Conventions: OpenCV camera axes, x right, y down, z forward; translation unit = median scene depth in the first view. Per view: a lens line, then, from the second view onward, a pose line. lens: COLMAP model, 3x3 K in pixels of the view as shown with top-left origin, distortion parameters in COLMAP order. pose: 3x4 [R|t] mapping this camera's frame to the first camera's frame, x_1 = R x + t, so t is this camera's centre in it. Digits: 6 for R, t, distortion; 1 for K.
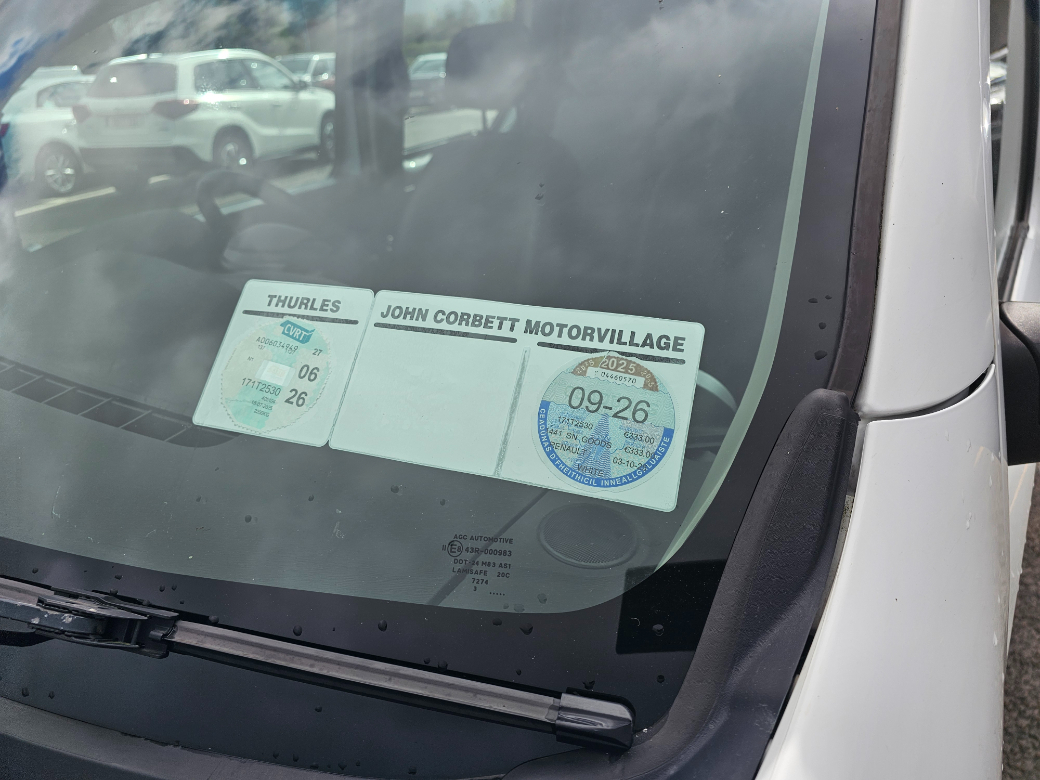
lens RADIAL K [[701.5, 0, 525.3], [0, 701.5, 390.4], [0, 0, 1]] dist [0.082458, -0.061477]
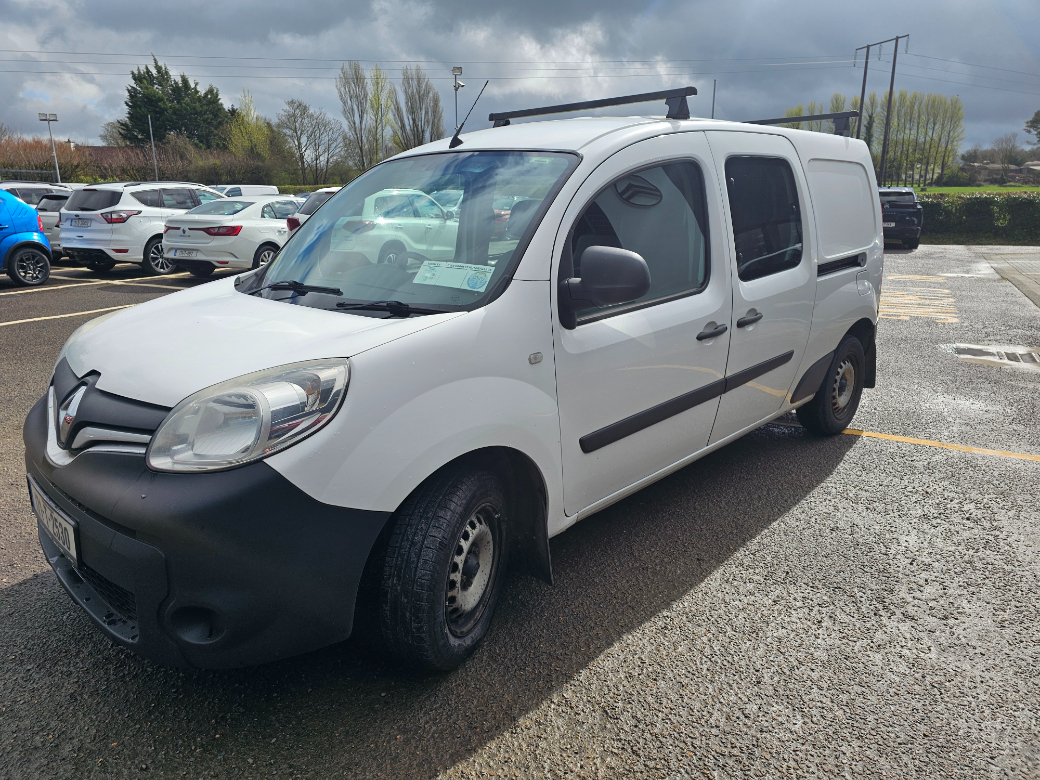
lens RADIAL K [[701.5, 0, 525.3], [0, 701.5, 390.4], [0, 0, 1]] dist [0.082458, -0.061477]
pose [[0.981478, 0.112943, -0.154738, 0.076327], [-0.137847, 0.977275, -0.161033, 0.092475], [0.133034, 0.179380, 0.974743, -0.231826]]
